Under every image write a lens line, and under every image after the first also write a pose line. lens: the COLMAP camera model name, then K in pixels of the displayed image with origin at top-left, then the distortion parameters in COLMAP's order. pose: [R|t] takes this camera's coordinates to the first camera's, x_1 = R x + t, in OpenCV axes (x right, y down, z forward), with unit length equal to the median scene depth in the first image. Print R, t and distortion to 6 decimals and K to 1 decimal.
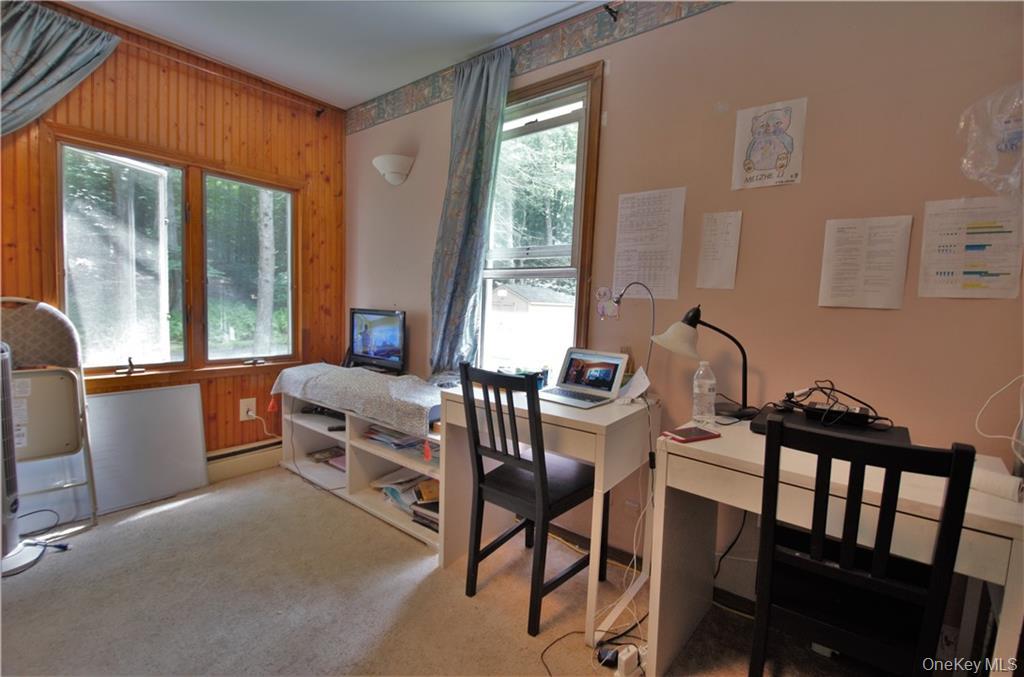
lens RADIAL K [[444.5, 0, 519.8], [0, 444.5, 334.6], [0, 0, 1]] dist [0.020497, -0.027317]
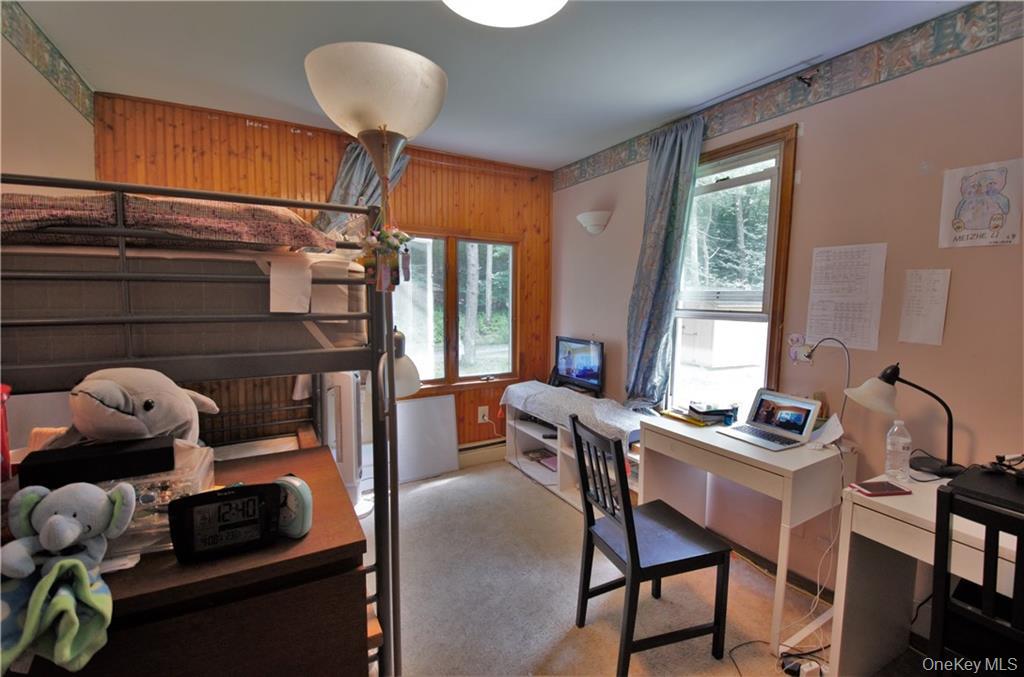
lens RADIAL K [[444.5, 0, 519.8], [0, 444.5, 334.6], [0, 0, 1]] dist [0.020497, -0.027317]
pose [[0.924474, 0.006443, -0.381190, -0.016096], [-0.004904, 0.999975, 0.005011, -0.102988], [0.381213, -0.002763, 0.924483, -0.232944]]
